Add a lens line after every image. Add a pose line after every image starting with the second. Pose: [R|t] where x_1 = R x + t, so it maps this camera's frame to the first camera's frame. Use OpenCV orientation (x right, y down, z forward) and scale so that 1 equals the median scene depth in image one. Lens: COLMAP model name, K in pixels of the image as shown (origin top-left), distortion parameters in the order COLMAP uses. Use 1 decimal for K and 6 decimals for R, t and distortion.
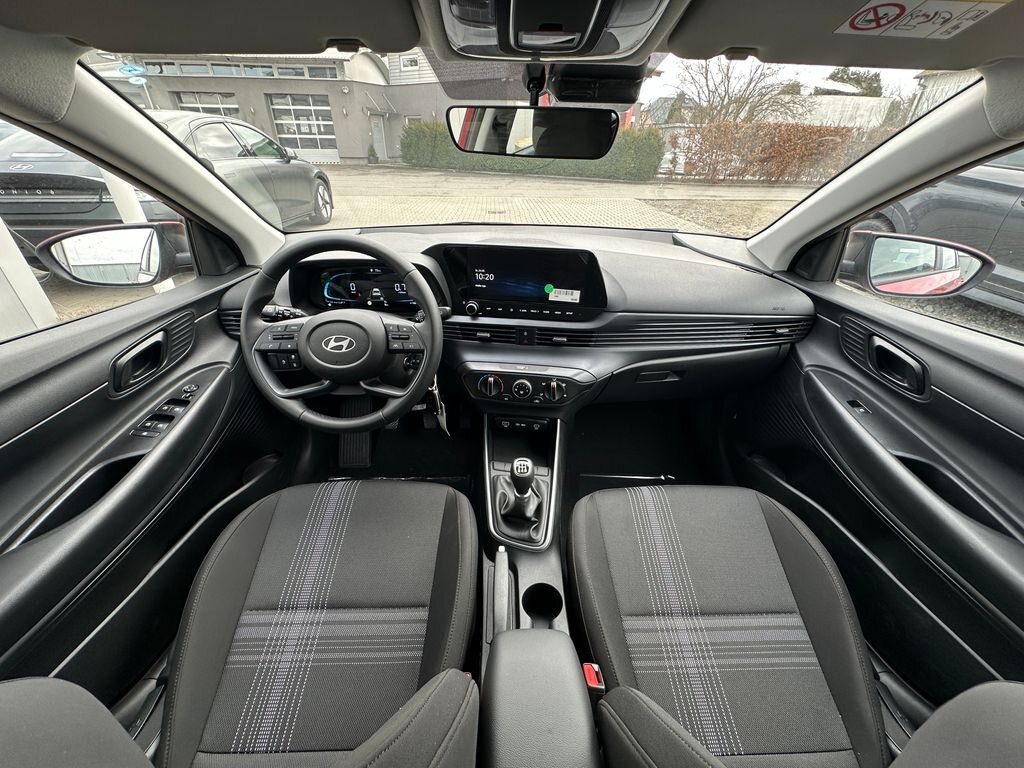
lens RADIAL K [[412.5, 0, 512.1], [0, 412.5, 385.3], [0, 0, 1]] dist [-0.001936, 0.000427]
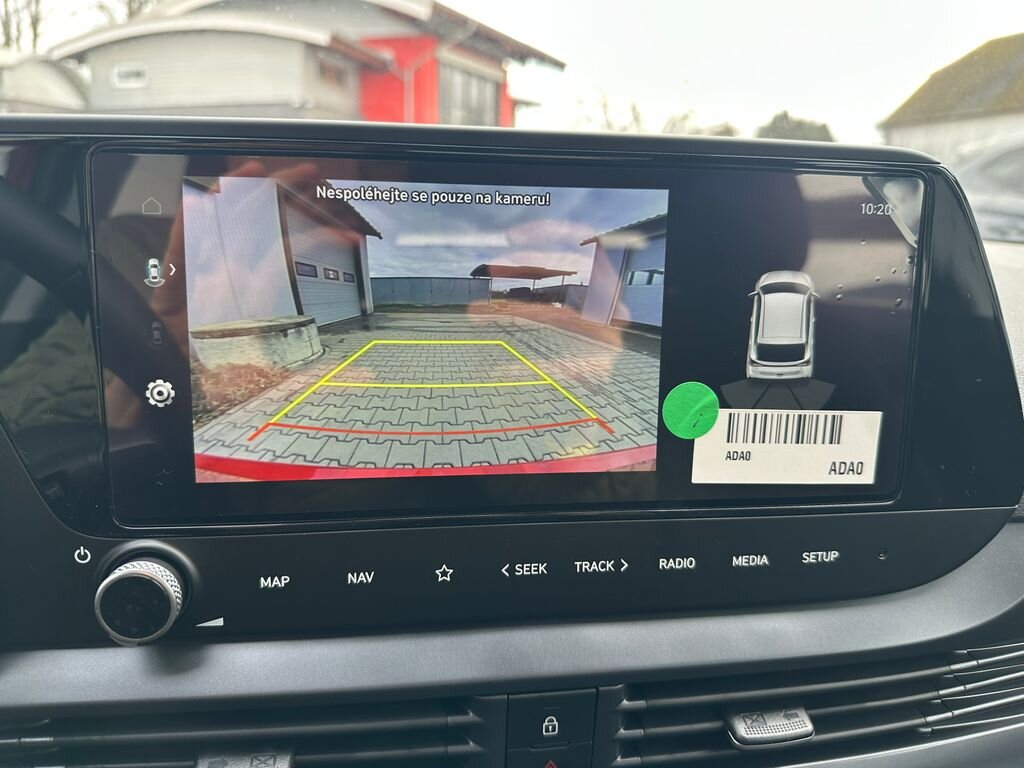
lens RADIAL K [[718.4, 0, 511.5], [0, 718.4, 381.4], [0, 0, 1]] dist [0.048787, -0.066503]
pose [[0.968872, -0.058099, 0.240649, -0.034631], [0.121836, 0.958105, -0.259211, -0.176822], [-0.215507, 0.280462, 0.935360, 0.733780]]
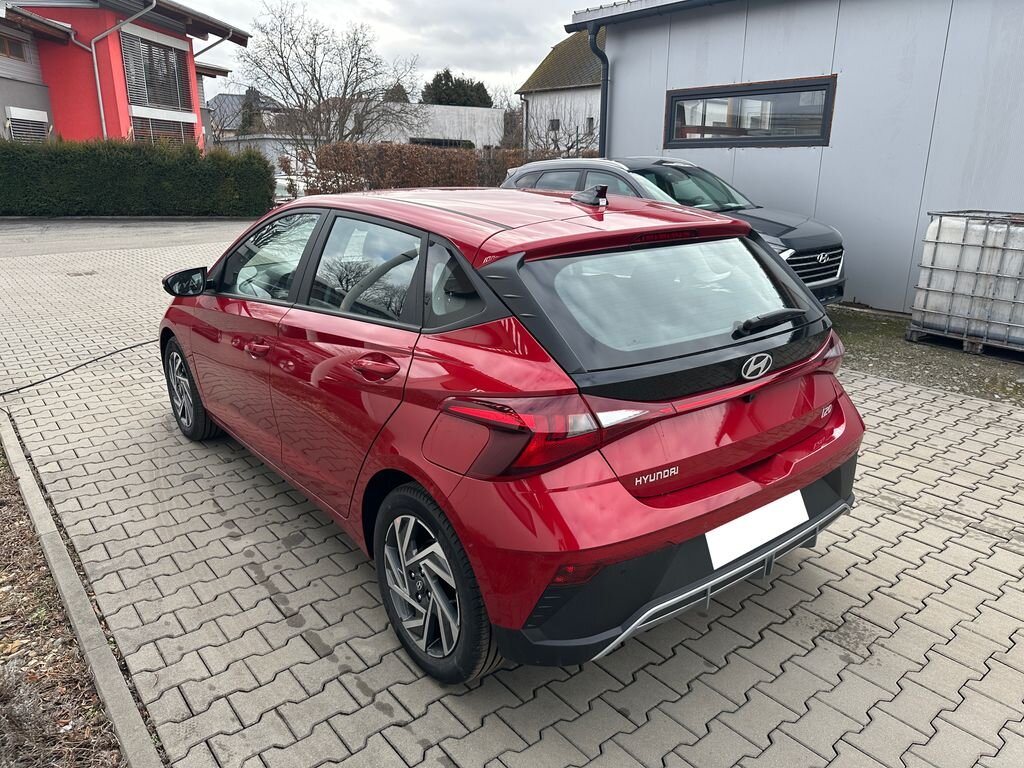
lens RADIAL K [[721.1, 0, 515.6], [0, 721.1, 378.0], [0, 0, 1]] dist [-0.000129, -0.004716]
pose [[0.788938, -0.188105, 0.584972, -1.819090], [0.316269, 0.940516, -0.124109, 1.071790], [-0.526830, 0.282923, 0.801501, -2.579374]]
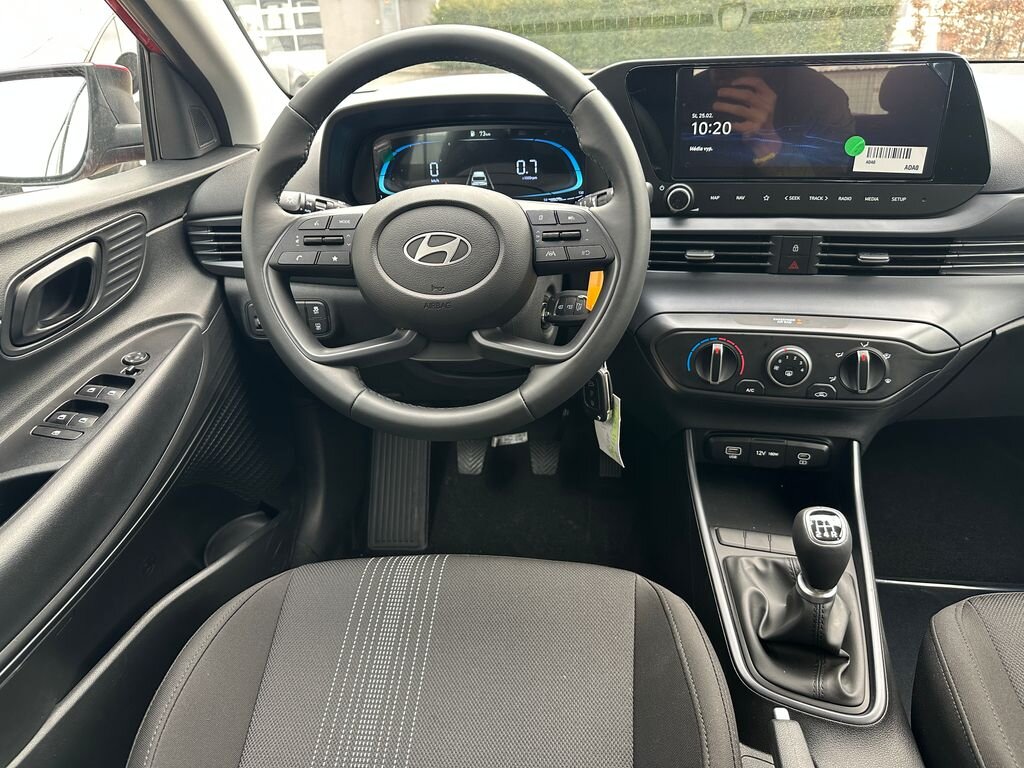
lens RADIAL K [[736.5, 0, 512.0], [0, 736.5, 384.0], [0, 0, 1]] dist [0.000732, -0.004463]
pose [[0.991317, -0.001751, -0.131483, -0.177377], [-0.009295, 0.996477, -0.083347, 0.101122], [0.131165, 0.083846, 0.987808, 0.145088]]
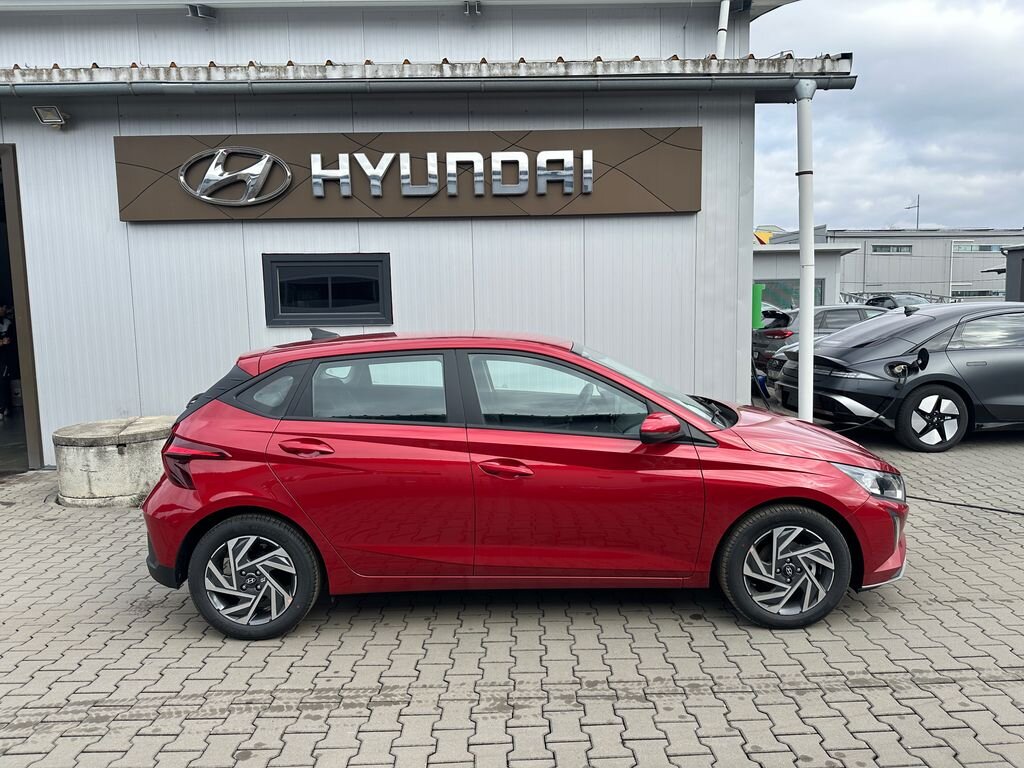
lens RADIAL K [[721.1, 0, 515.6], [0, 721.1, 378.0], [0, 0, 1]] dist [-0.000129, -0.004716]
pose [[-0.013526, 0.088413, -0.995992, 4.346645], [-0.483930, 0.871076, 0.083896, -0.487187], [0.875002, 0.483125, 0.031004, 0.184662]]
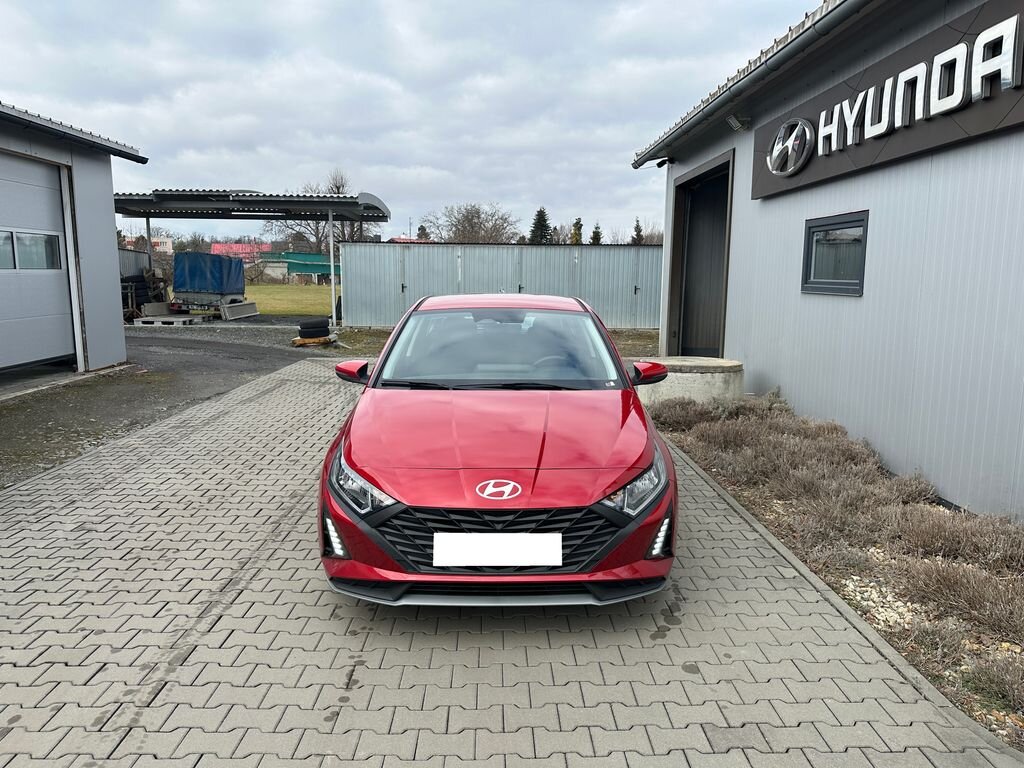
lens RADIAL K [[718.4, 0, 511.5], [0, 718.4, 381.4], [0, 0, 1]] dist [0.048787, -0.066503]
pose [[-0.999733, -0.022884, 0.003296, -0.082047], [-0.015792, 0.780000, 0.625580, -3.057305], [-0.016887, 0.625361, -0.780153, 4.496013]]
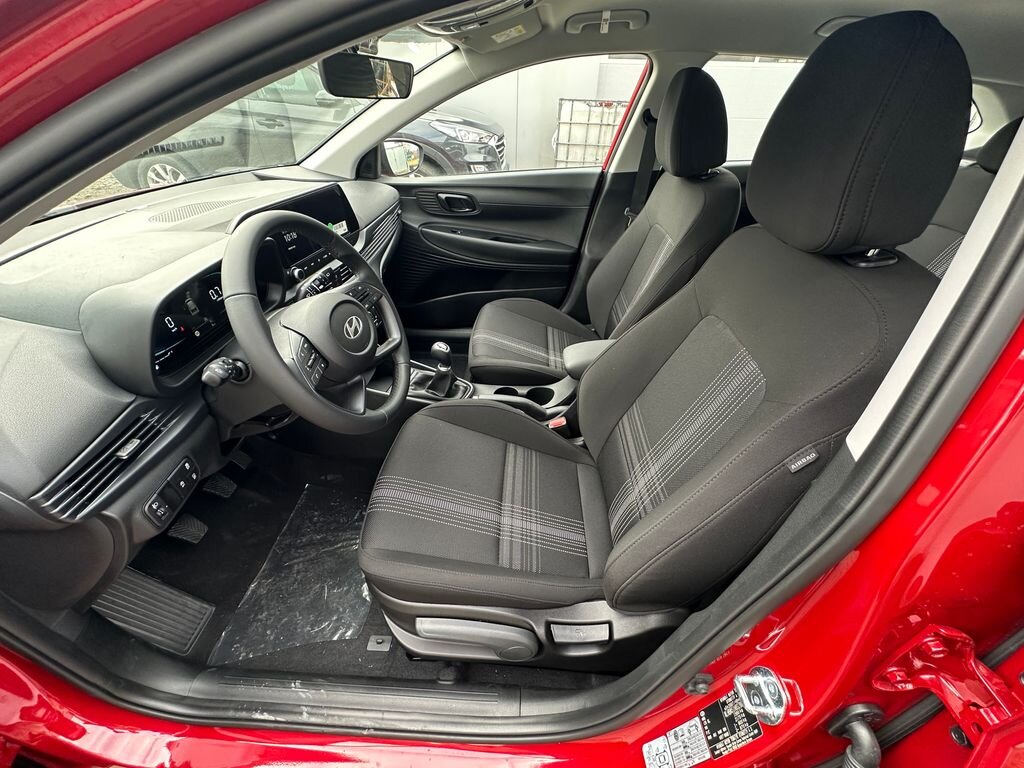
lens RADIAL K [[413.9, 0, 511.2], [0, 413.9, 382.1], [0, 0, 1]] dist [0.001164, -0.000108]
pose [[0.077581, -0.592706, 0.801674, -0.951921], [0.496553, 0.720241, 0.484446, -0.222692], [-0.864532, 0.360490, 0.350187, 0.335635]]
